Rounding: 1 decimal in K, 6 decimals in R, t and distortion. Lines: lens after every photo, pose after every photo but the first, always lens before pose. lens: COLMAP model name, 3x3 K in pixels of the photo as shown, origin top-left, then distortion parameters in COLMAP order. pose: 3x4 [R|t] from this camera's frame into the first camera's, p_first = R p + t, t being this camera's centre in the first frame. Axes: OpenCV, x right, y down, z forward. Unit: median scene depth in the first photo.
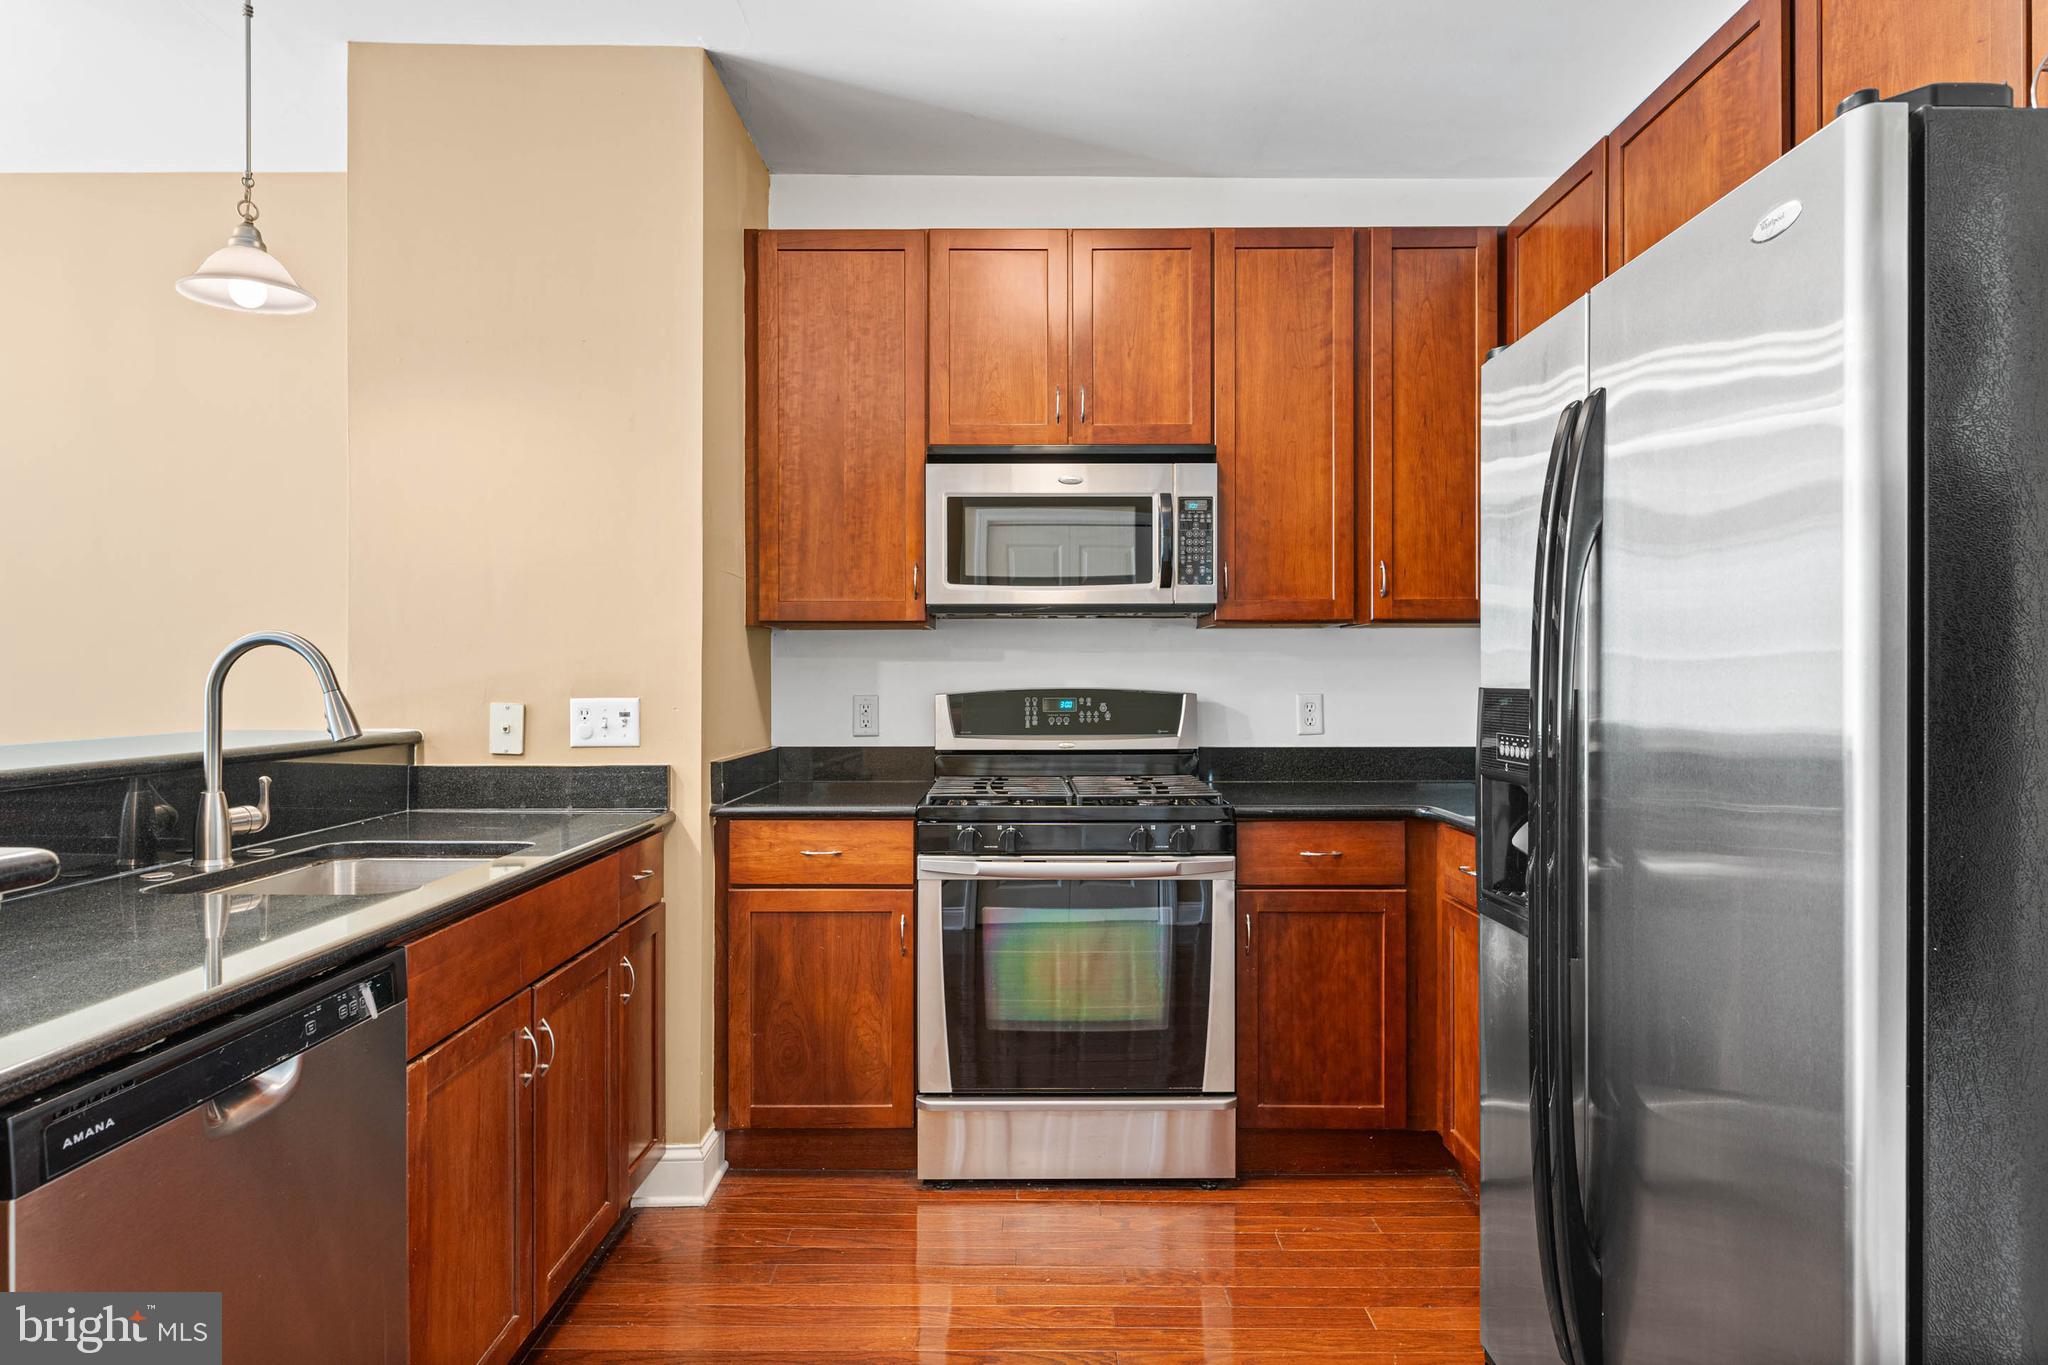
lens RADIAL K [[1181.7, 0, 1027.8], [0, 1181.7, 677.5], [0, 0, 1]] dist [0.002244, -0.001886]
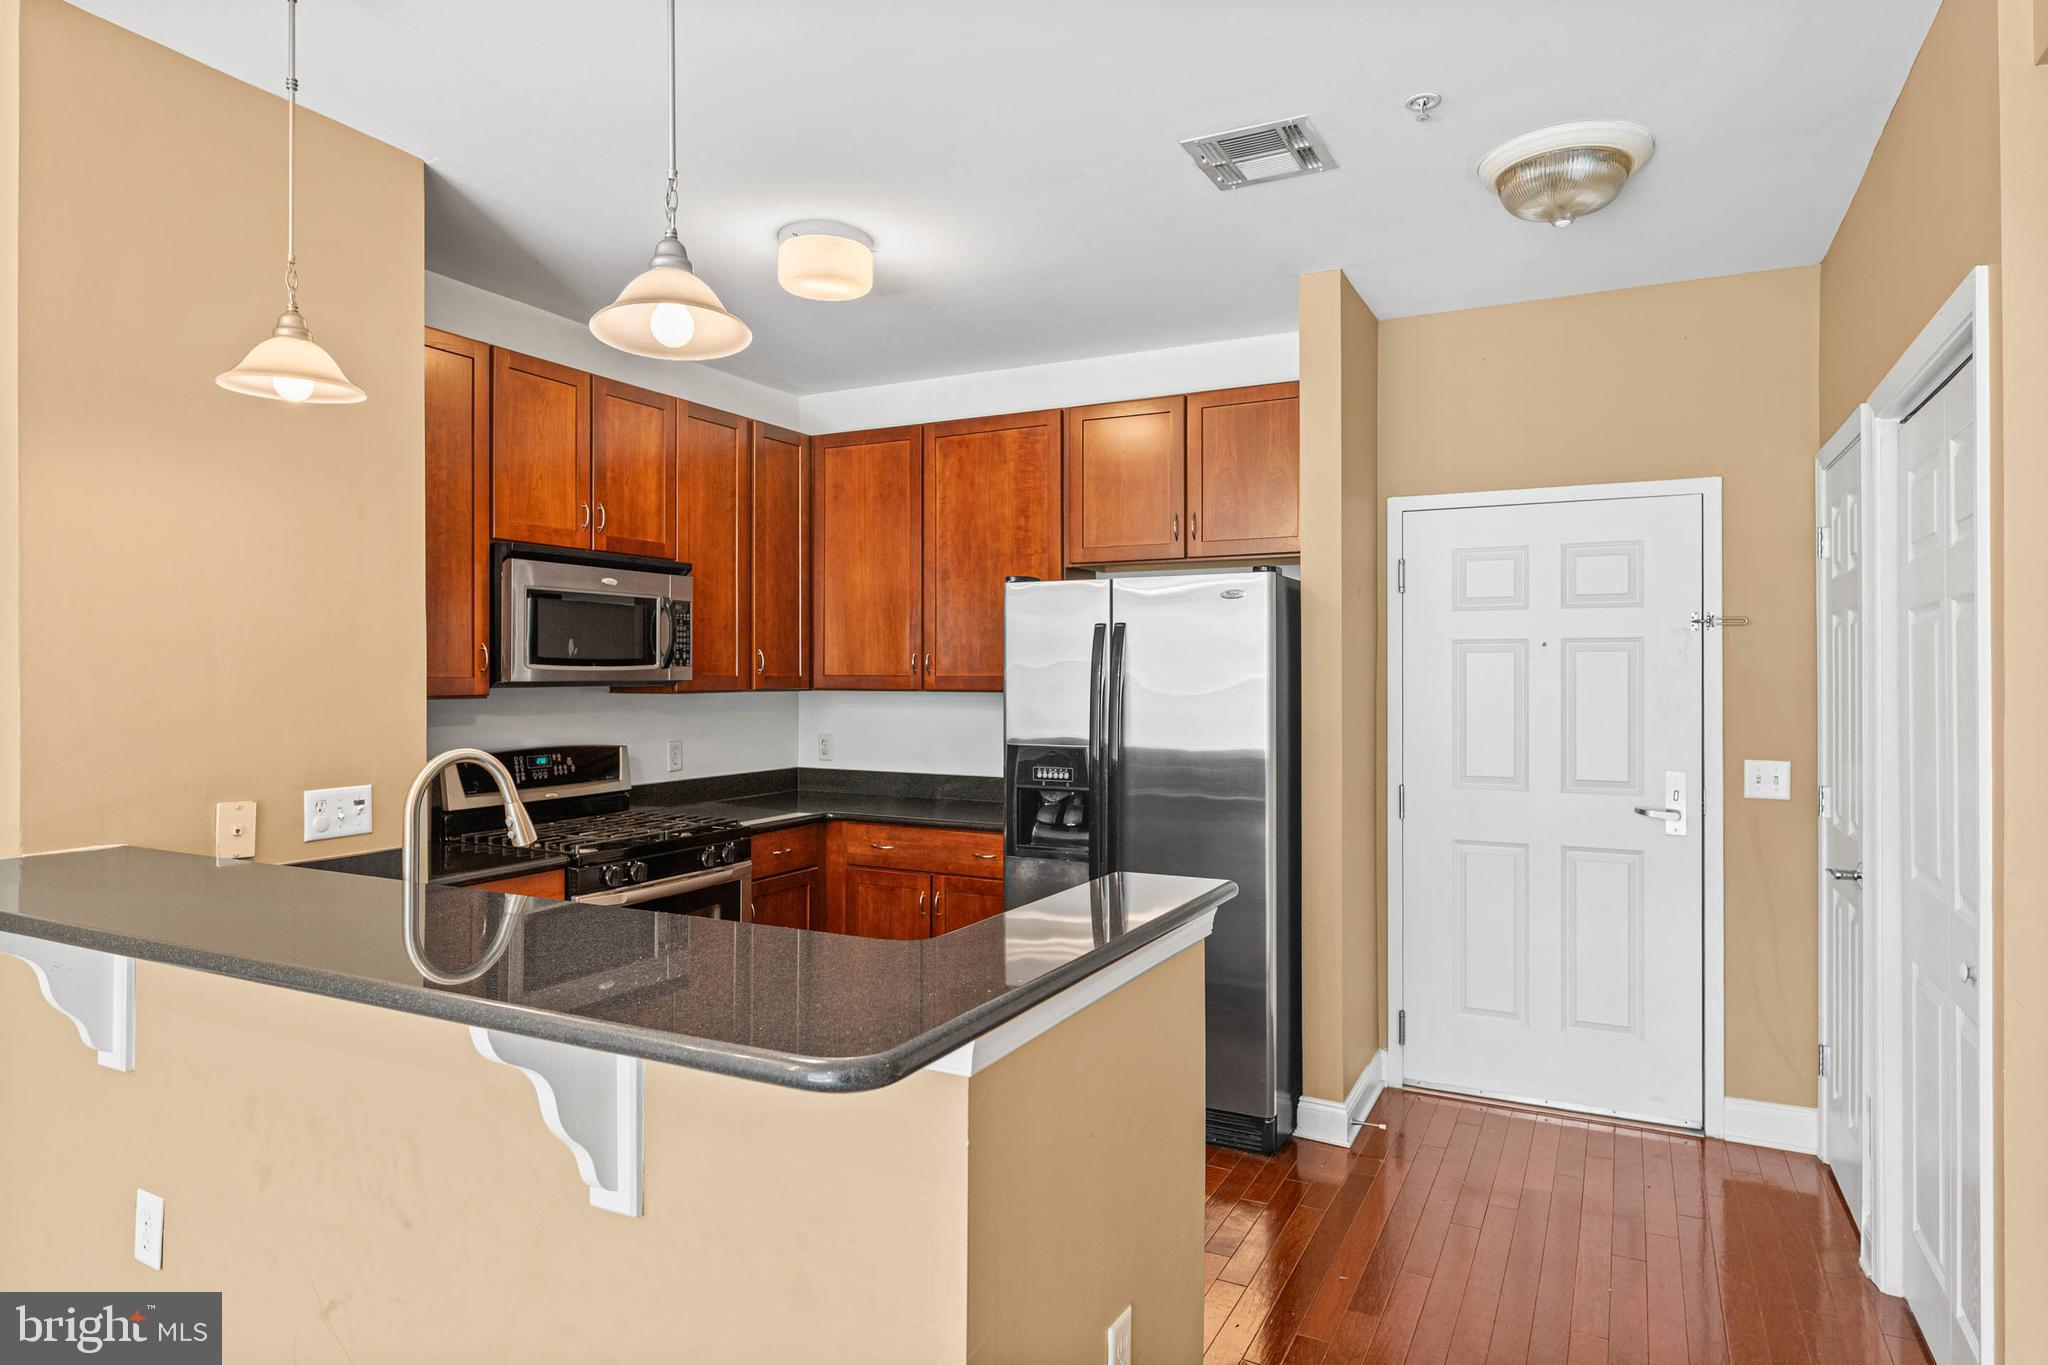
lens RADIAL K [[1181.7, 0, 1027.8], [0, 1181.7, 677.5], [0, 0, 1]] dist [0.002244, -0.001886]
pose [[0.454784, -0.001339, 0.890601, -0.853459], [-0.001953, 0.999995, 0.002501, -0.068410], [-0.890600, -0.002877, 0.454779, 0.038722]]
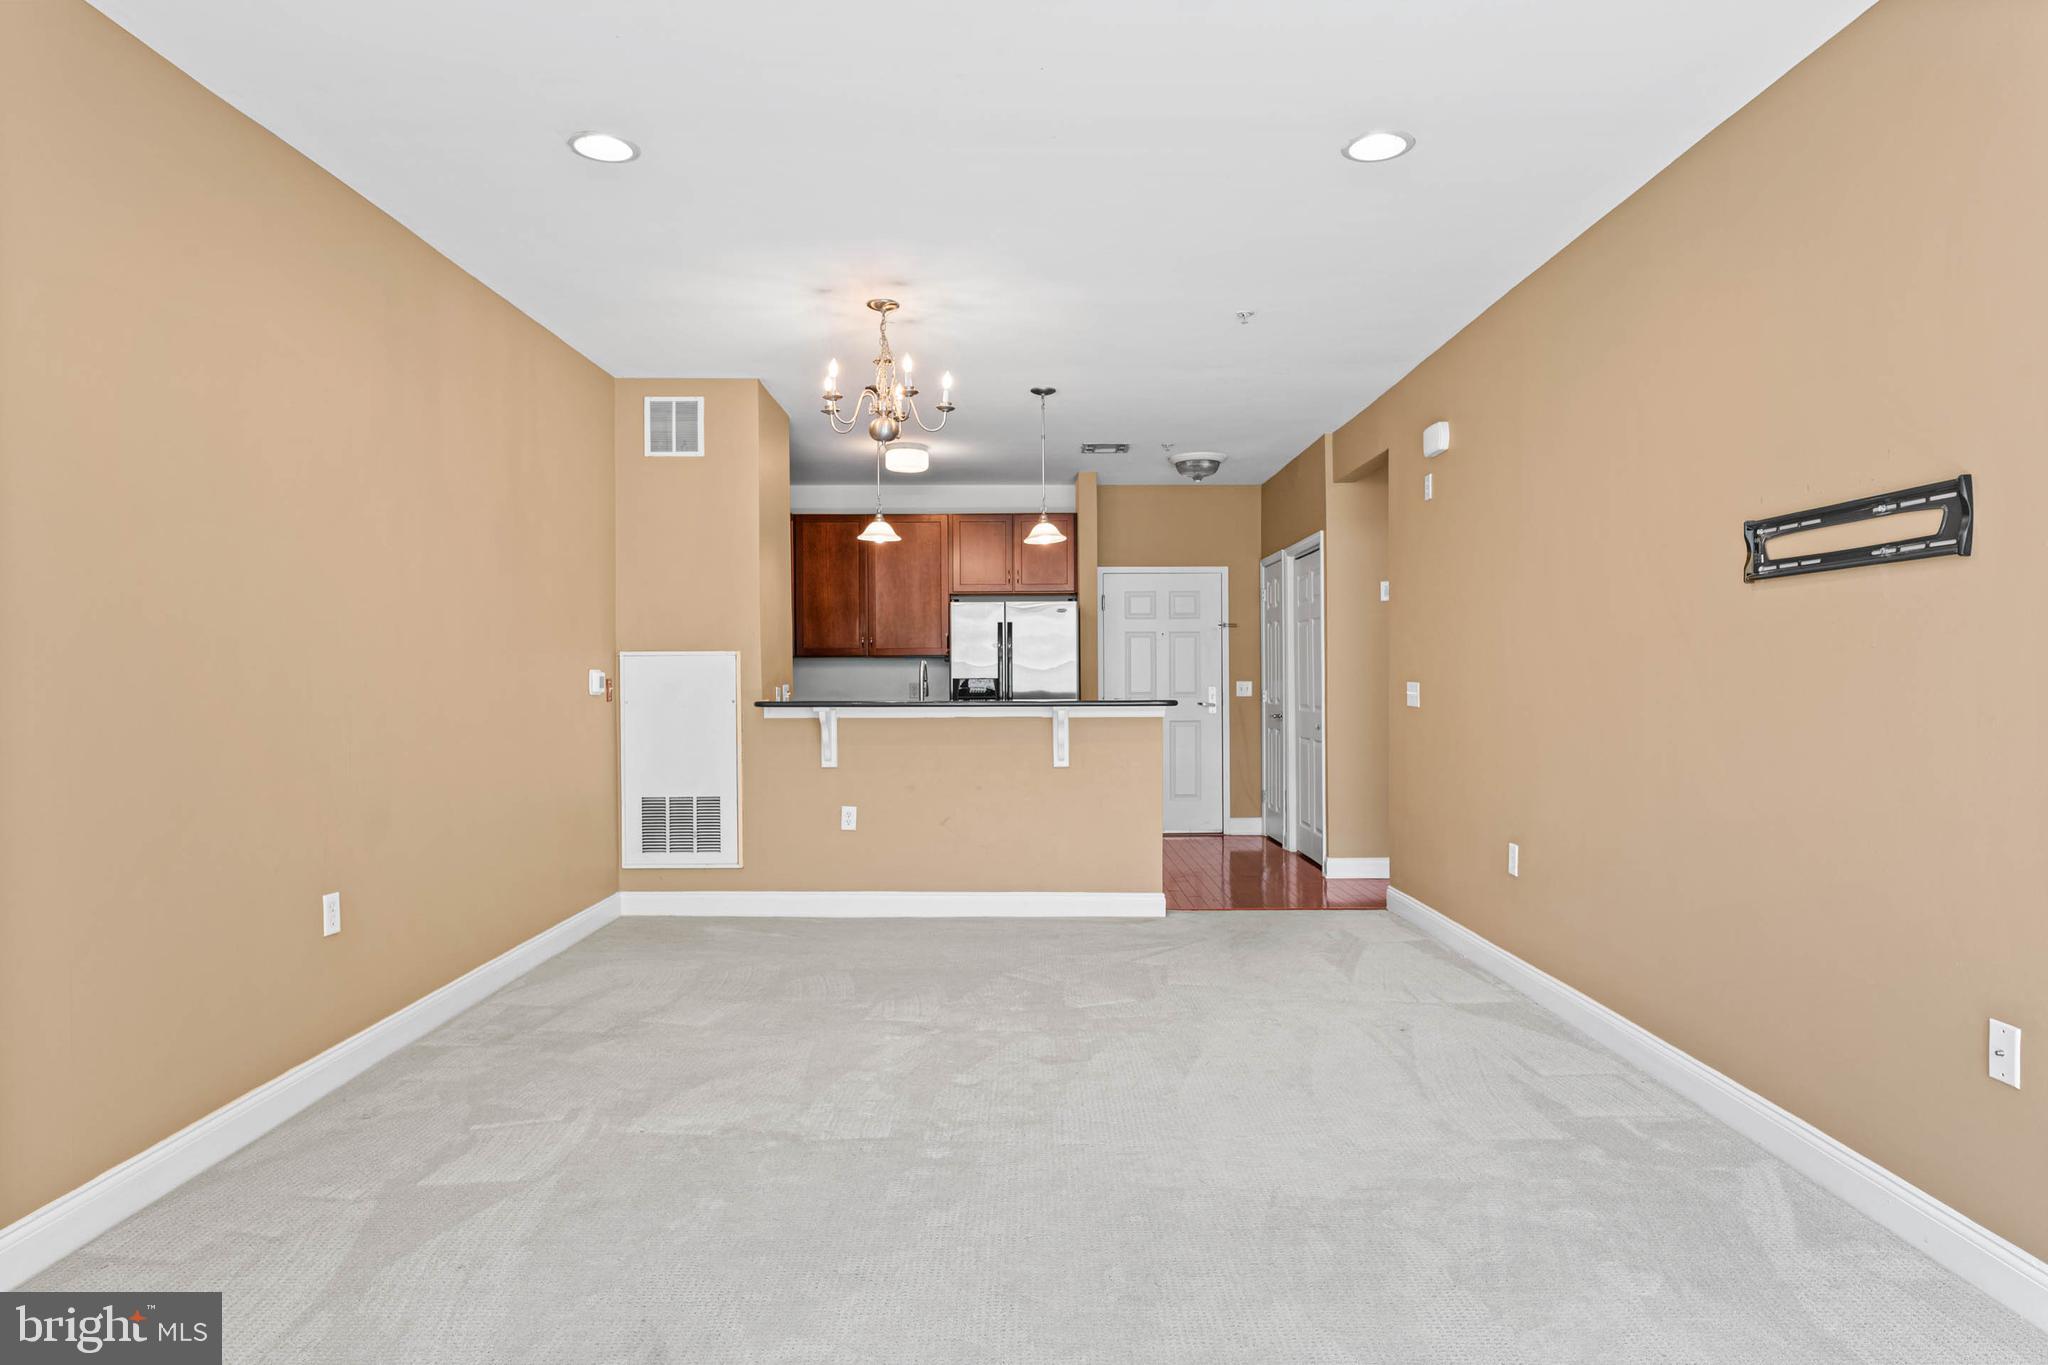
lens RADIAL K [[1181.7, 0, 1027.8], [0, 1181.7, 677.5], [0, 0, 1]] dist [0.002244, -0.001886]
pose [[-0.003354, 0.000225, 0.999994, -2.386372], [0.003087, 0.999995, -0.000215, 0.004304], [-0.999990, 0.003086, -0.003355, 0.460683]]
